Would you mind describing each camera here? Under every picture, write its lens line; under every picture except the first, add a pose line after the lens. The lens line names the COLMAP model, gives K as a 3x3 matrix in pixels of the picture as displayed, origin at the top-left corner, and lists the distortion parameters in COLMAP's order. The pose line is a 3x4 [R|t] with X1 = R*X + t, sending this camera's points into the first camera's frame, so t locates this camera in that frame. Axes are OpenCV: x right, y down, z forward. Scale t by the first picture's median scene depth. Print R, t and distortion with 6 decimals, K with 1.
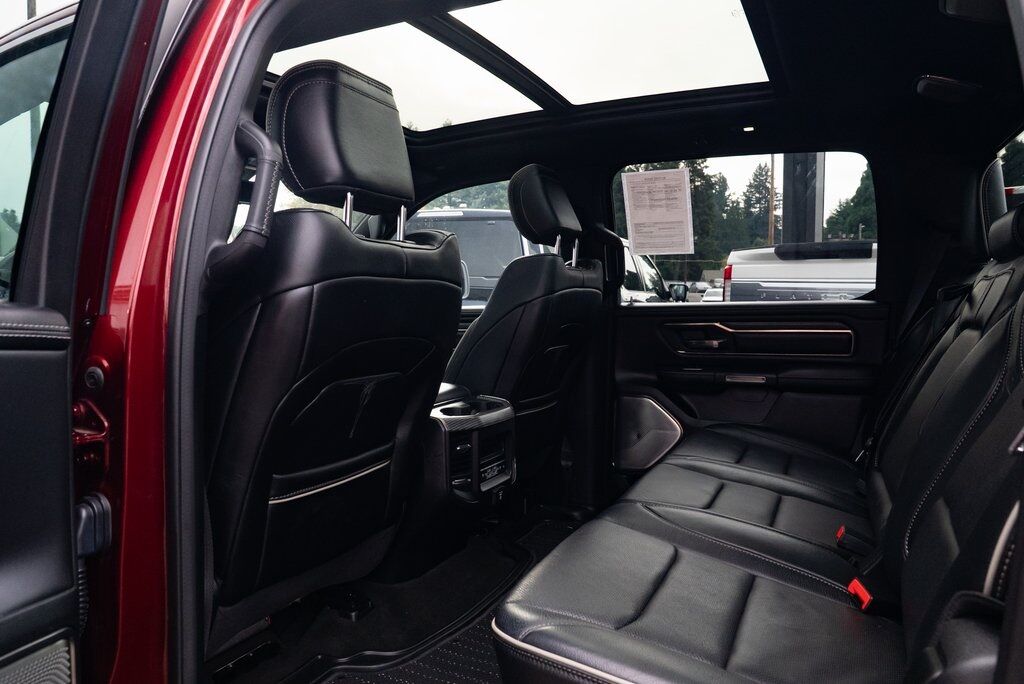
lens RADIAL K [[704.6, 0, 511.1], [0, 704.6, 336.7], [0, 0, 1]] dist [-0.030298, 0.012137]
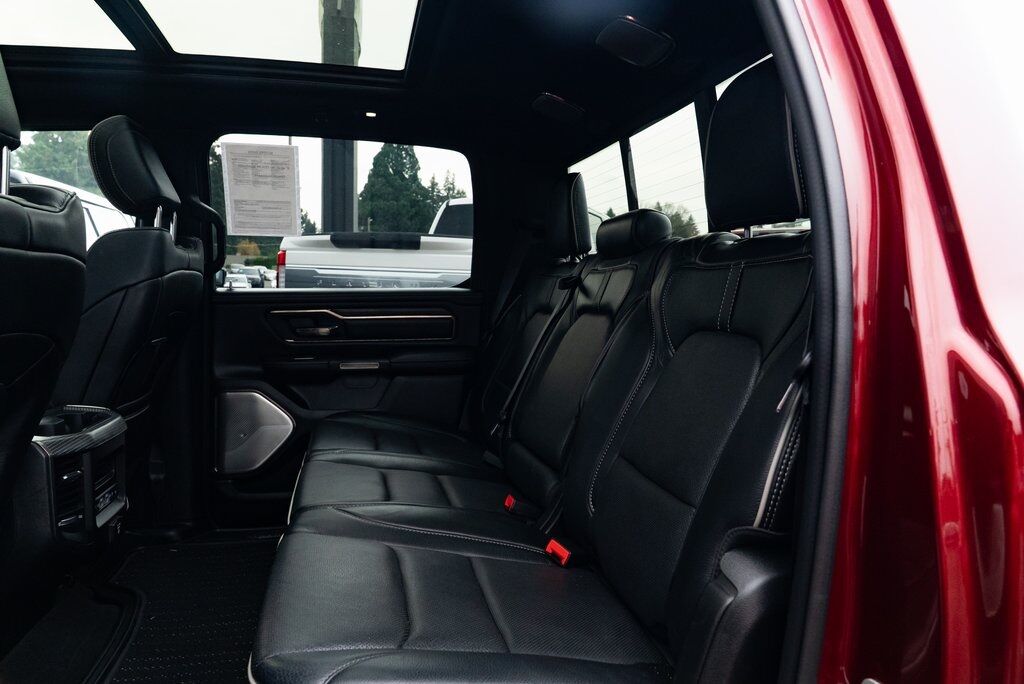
lens RADIAL K [[704.6, 0, 512.3], [0, 704.6, 338.9], [0, 0, 1]] dist [-0.030298, 0.012137]
pose [[0.780617, -0.032493, 0.624164, -0.123533], [0.018717, 0.999415, 0.028620, -0.002641], [-0.624729, -0.010659, 0.780769, 0.085688]]
